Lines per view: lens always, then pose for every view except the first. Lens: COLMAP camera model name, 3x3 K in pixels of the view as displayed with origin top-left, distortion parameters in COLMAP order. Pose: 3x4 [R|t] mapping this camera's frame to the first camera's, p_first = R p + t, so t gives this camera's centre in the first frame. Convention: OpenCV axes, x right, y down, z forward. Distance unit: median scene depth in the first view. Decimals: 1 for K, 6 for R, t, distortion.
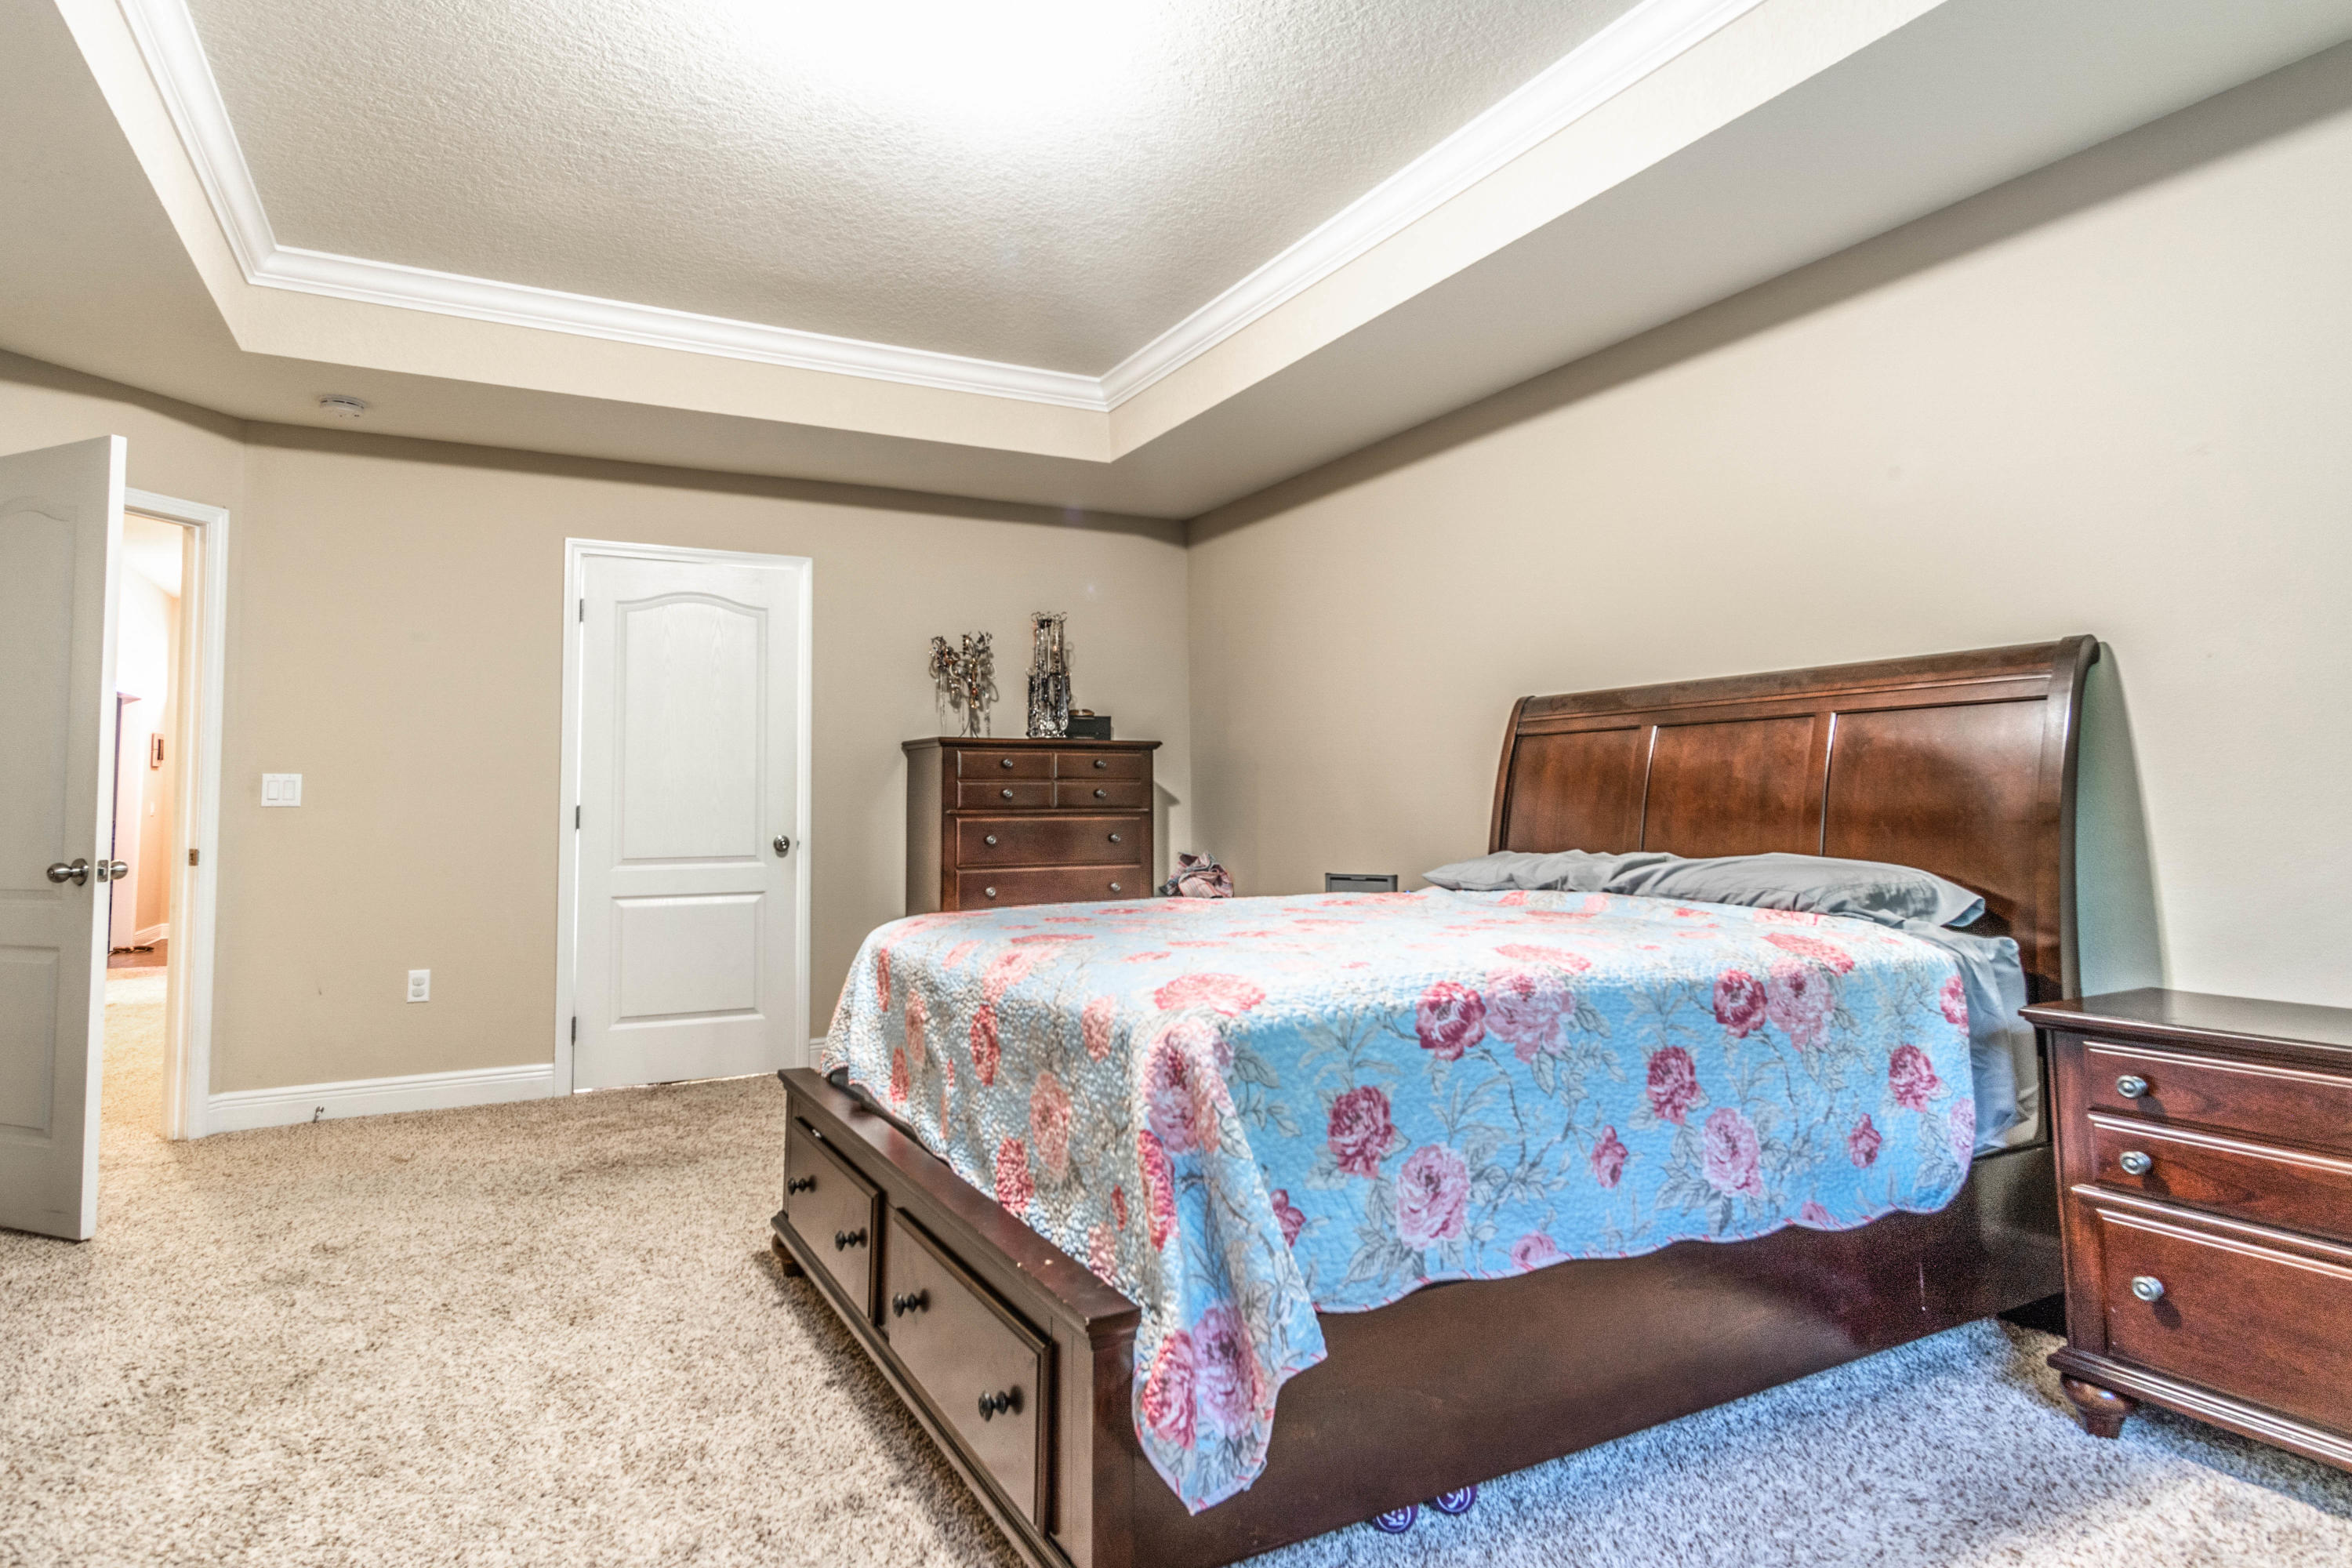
lens RADIAL K [[1274.5, 0, 1144.7], [0, 1274.5, 721.9], [0, 0, 1]] dist [0.003982, 0.001644]
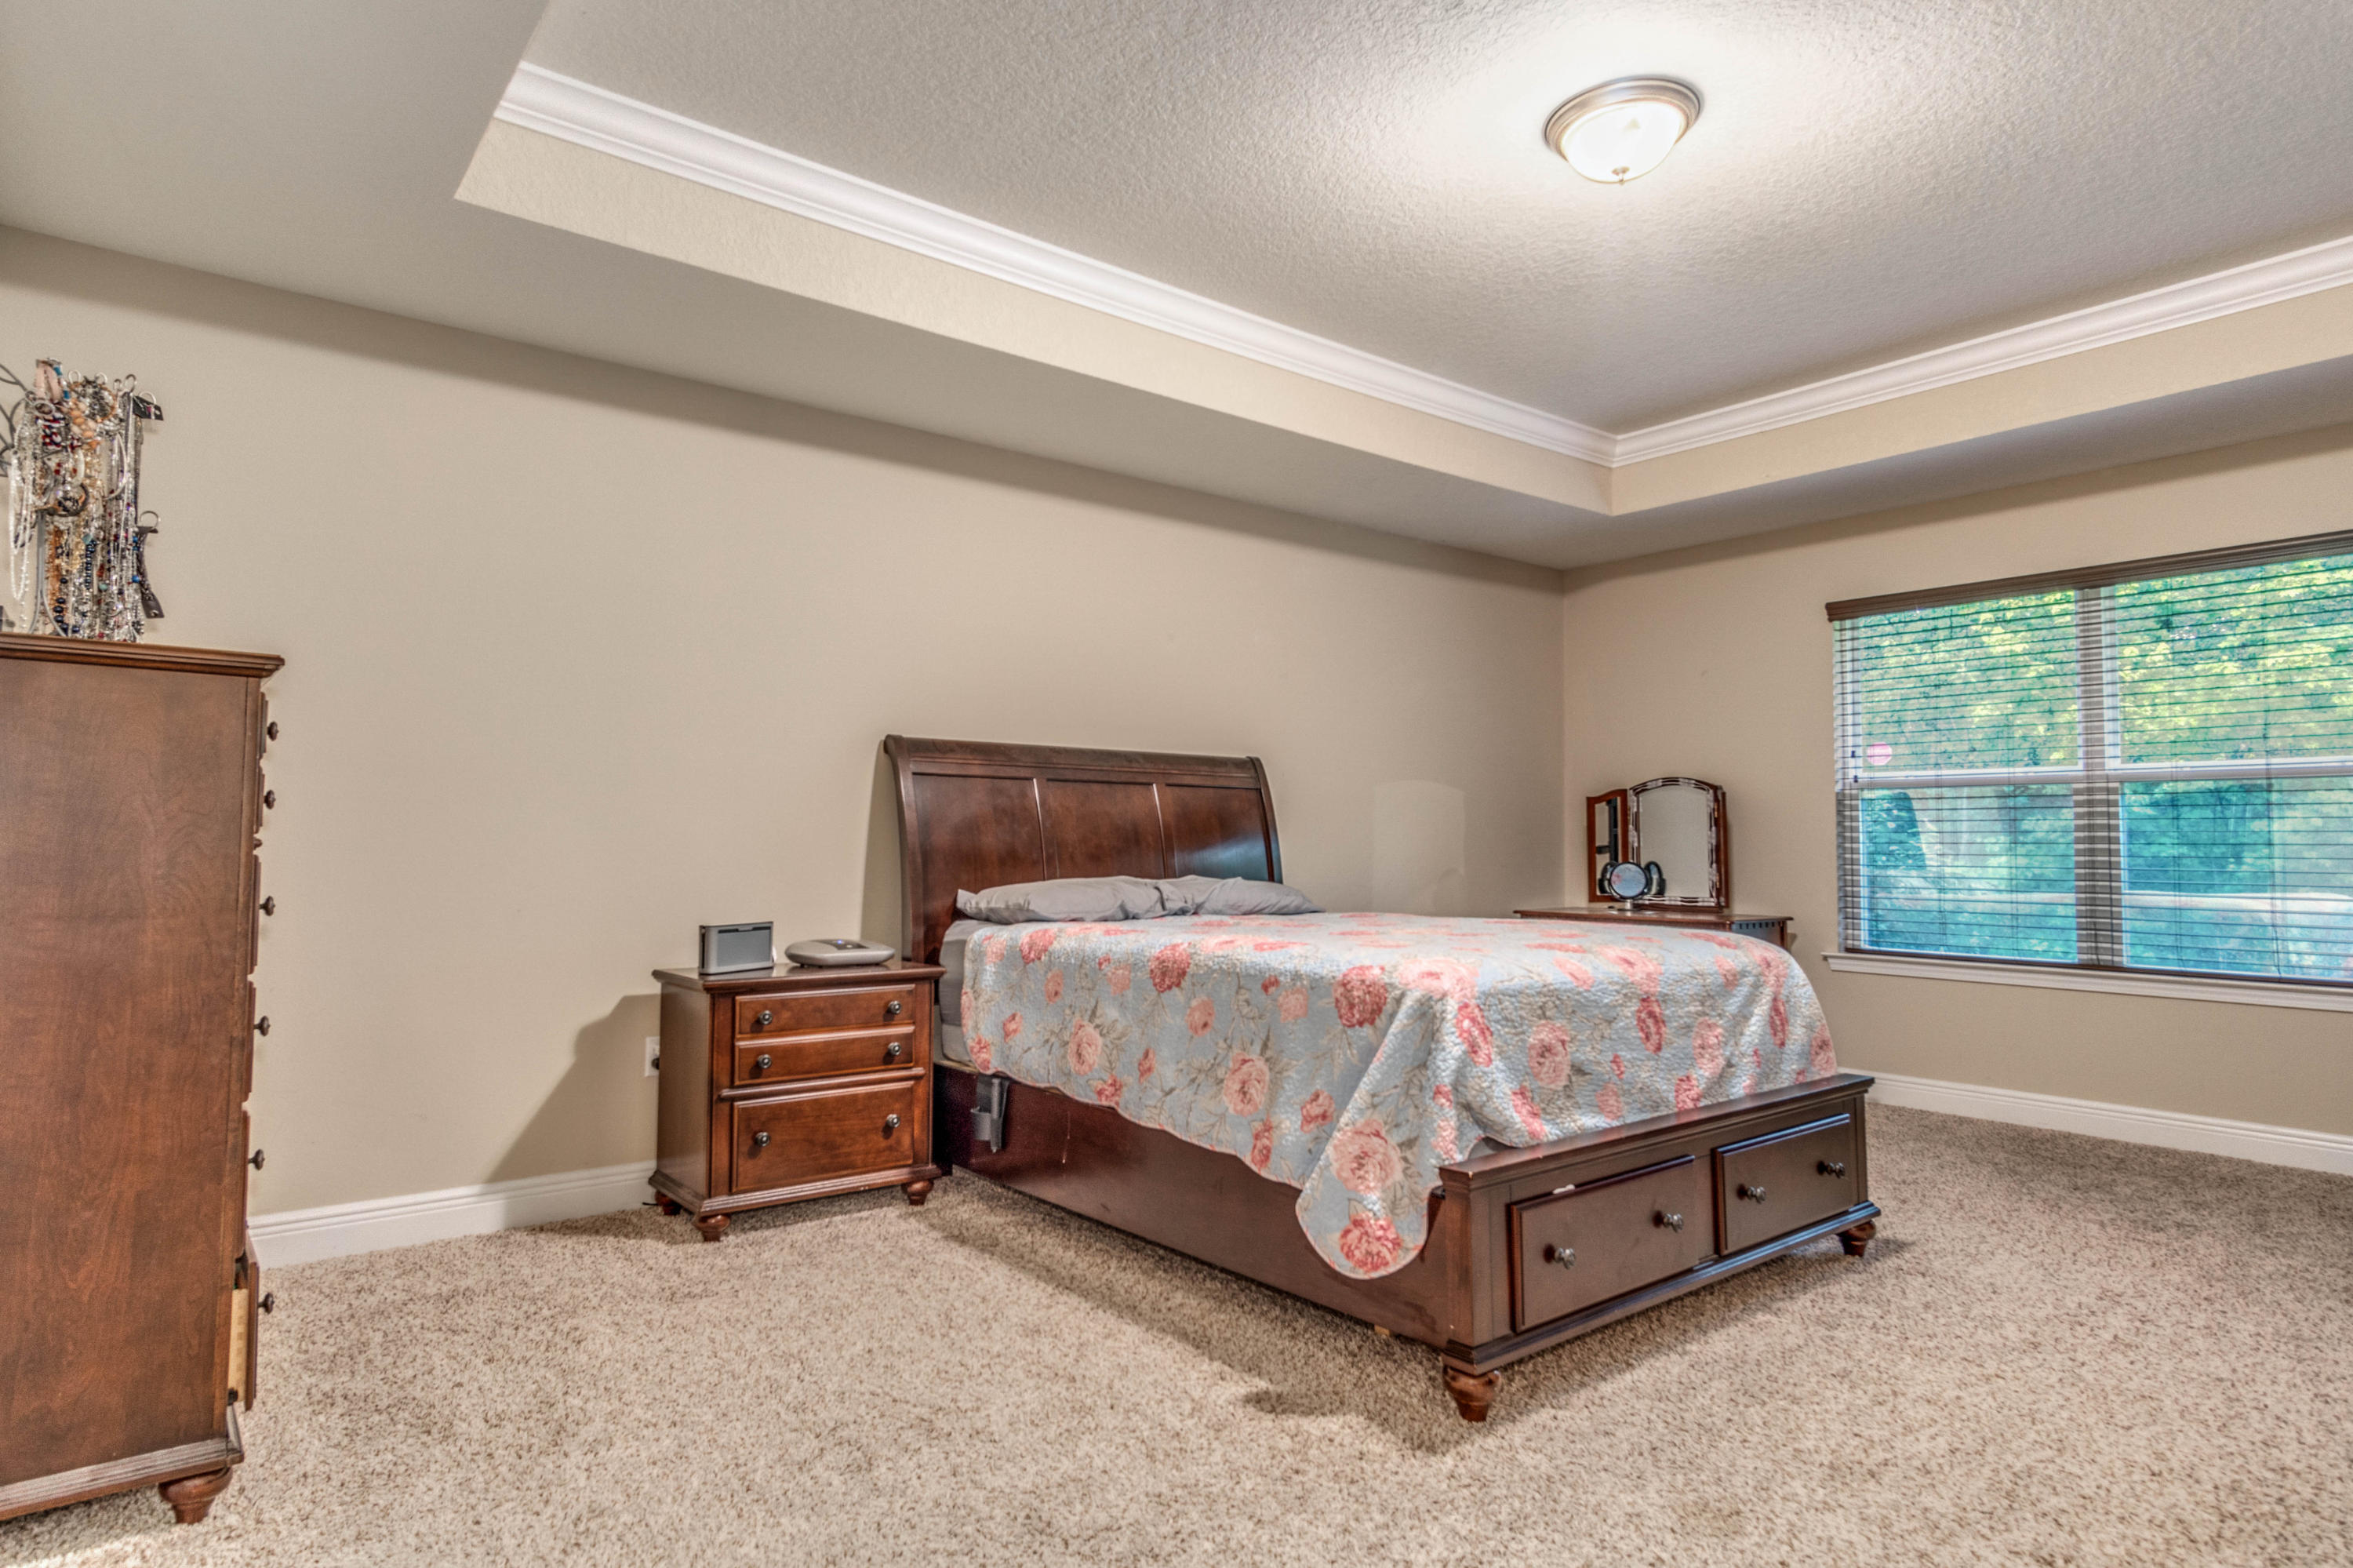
lens RADIAL K [[1275.1, 0, 1145.2], [0, 1275.1, 721.8], [0, 0, 1]] dist [0.003982, 0.001644]
pose [[-0.169759, 0.108647, 0.979478, -0.850961], [-0.066759, 0.990353, -0.121424, 0.093066], [-0.983222, -0.086001, -0.160868, 1.123187]]
